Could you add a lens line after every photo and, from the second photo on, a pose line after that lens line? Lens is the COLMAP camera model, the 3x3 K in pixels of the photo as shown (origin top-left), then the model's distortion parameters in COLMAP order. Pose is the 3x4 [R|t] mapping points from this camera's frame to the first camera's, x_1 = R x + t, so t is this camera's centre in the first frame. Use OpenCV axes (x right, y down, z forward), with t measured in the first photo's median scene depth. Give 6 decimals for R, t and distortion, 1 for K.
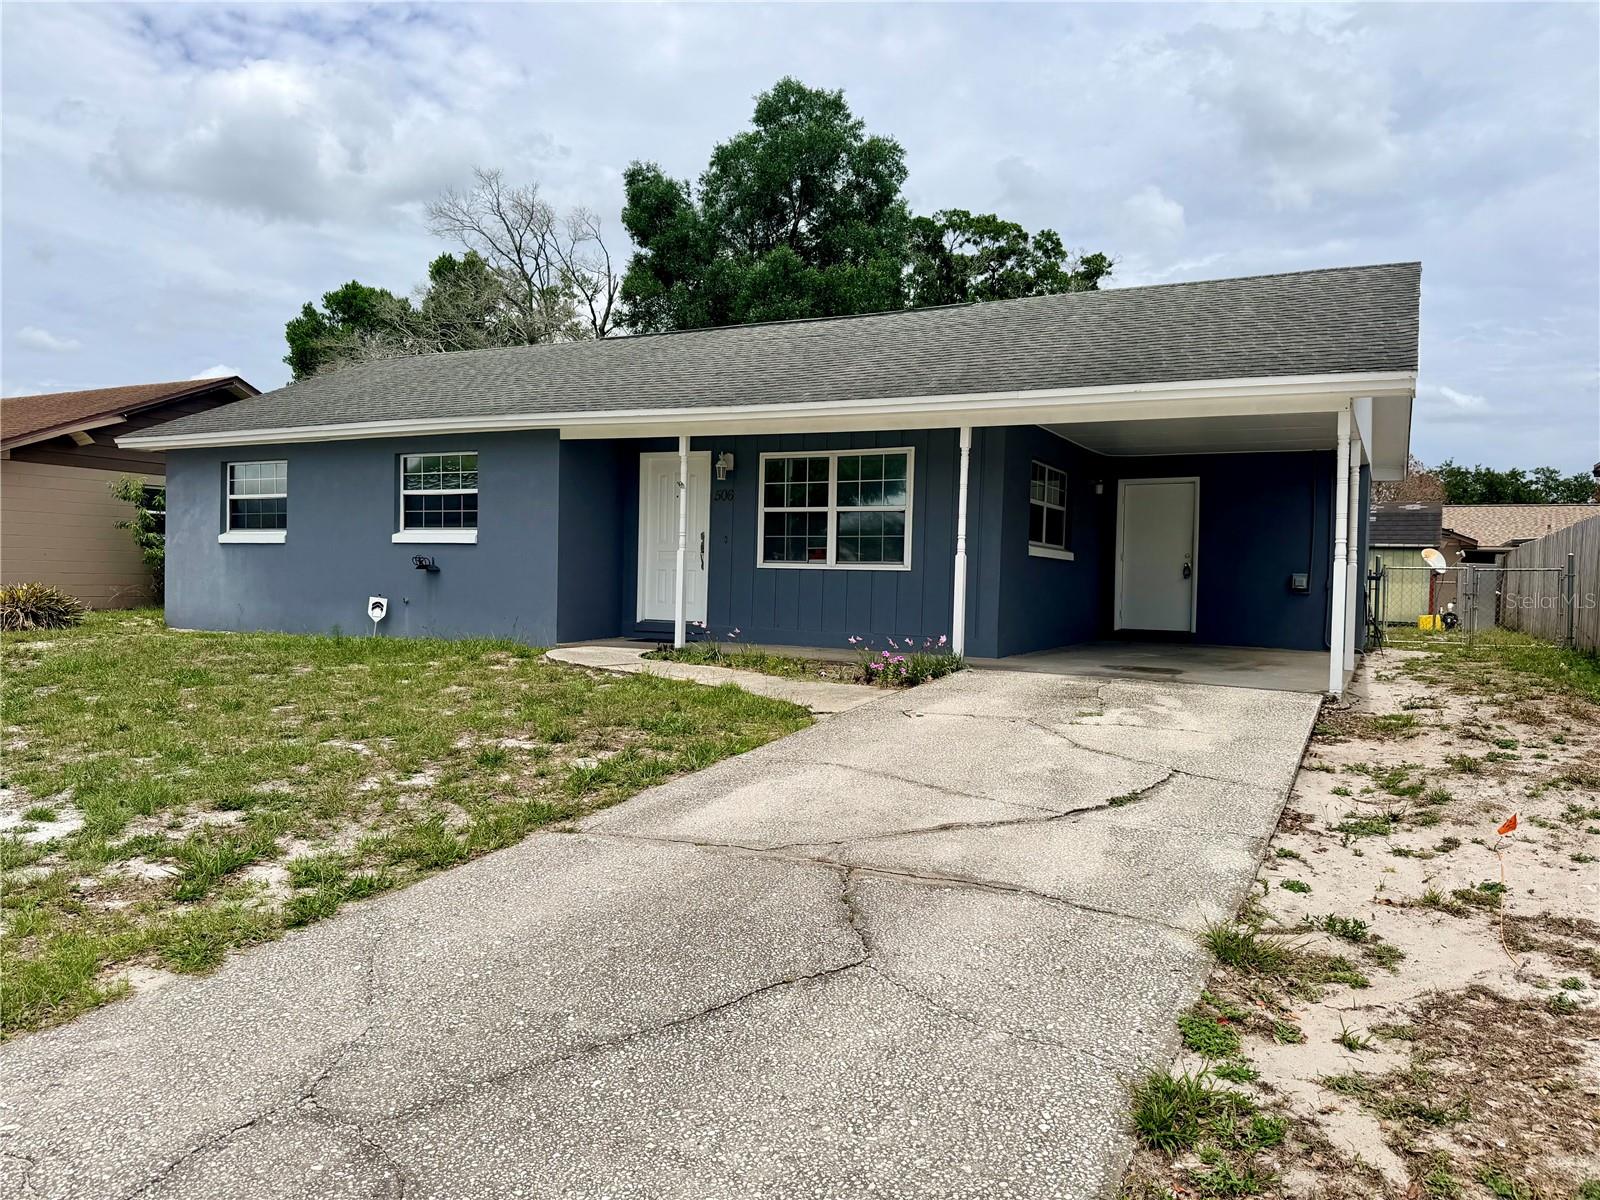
lens RADIAL K [[1239.2, 0, 729.7], [0, 1239.2, 600.2], [0, 0, 1]] dist [0.036233, 0.004003]
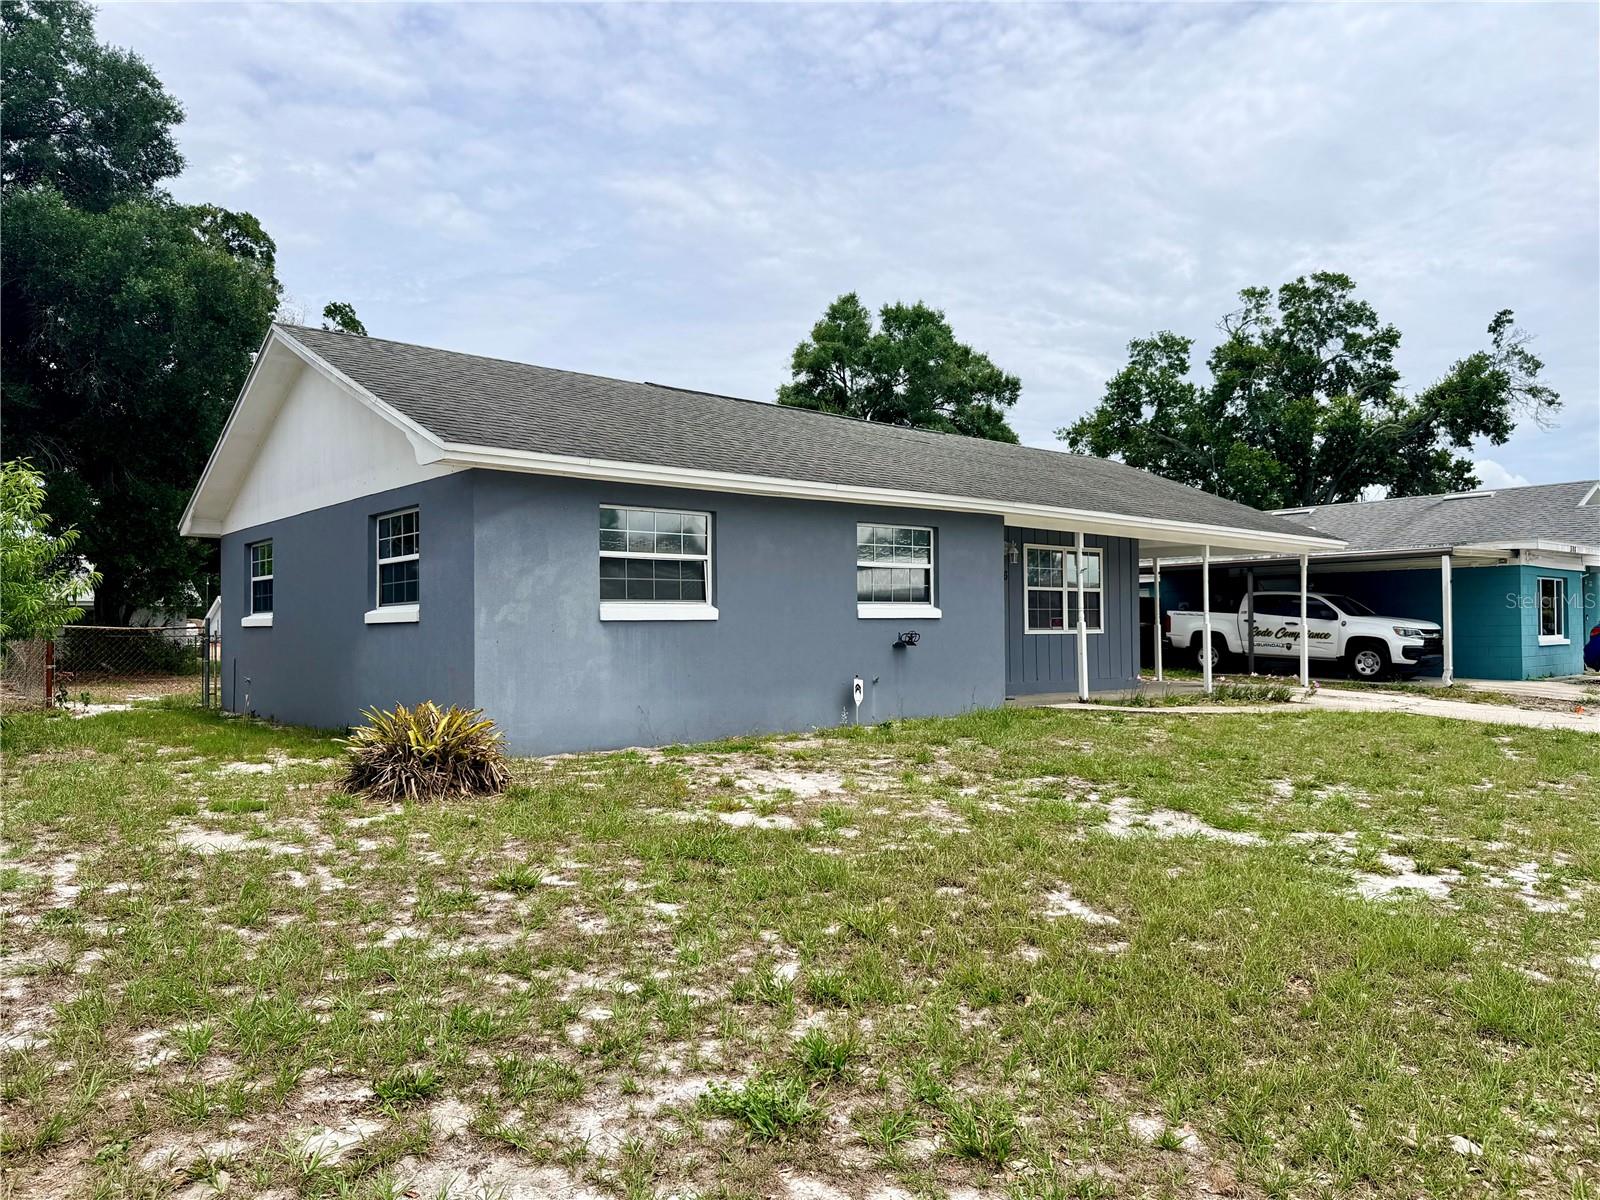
lens RADIAL K [[1239.2, 0, 729.7], [0, 1239.2, 600.2], [0, 0, 1]] dist [0.036233, 0.004003]
pose [[0.330998, -0.006509, 0.943609, -1.034359], [0.026753, 0.999639, -0.002489, -0.053634], [-0.943252, 0.026069, 0.331053, 0.706766]]
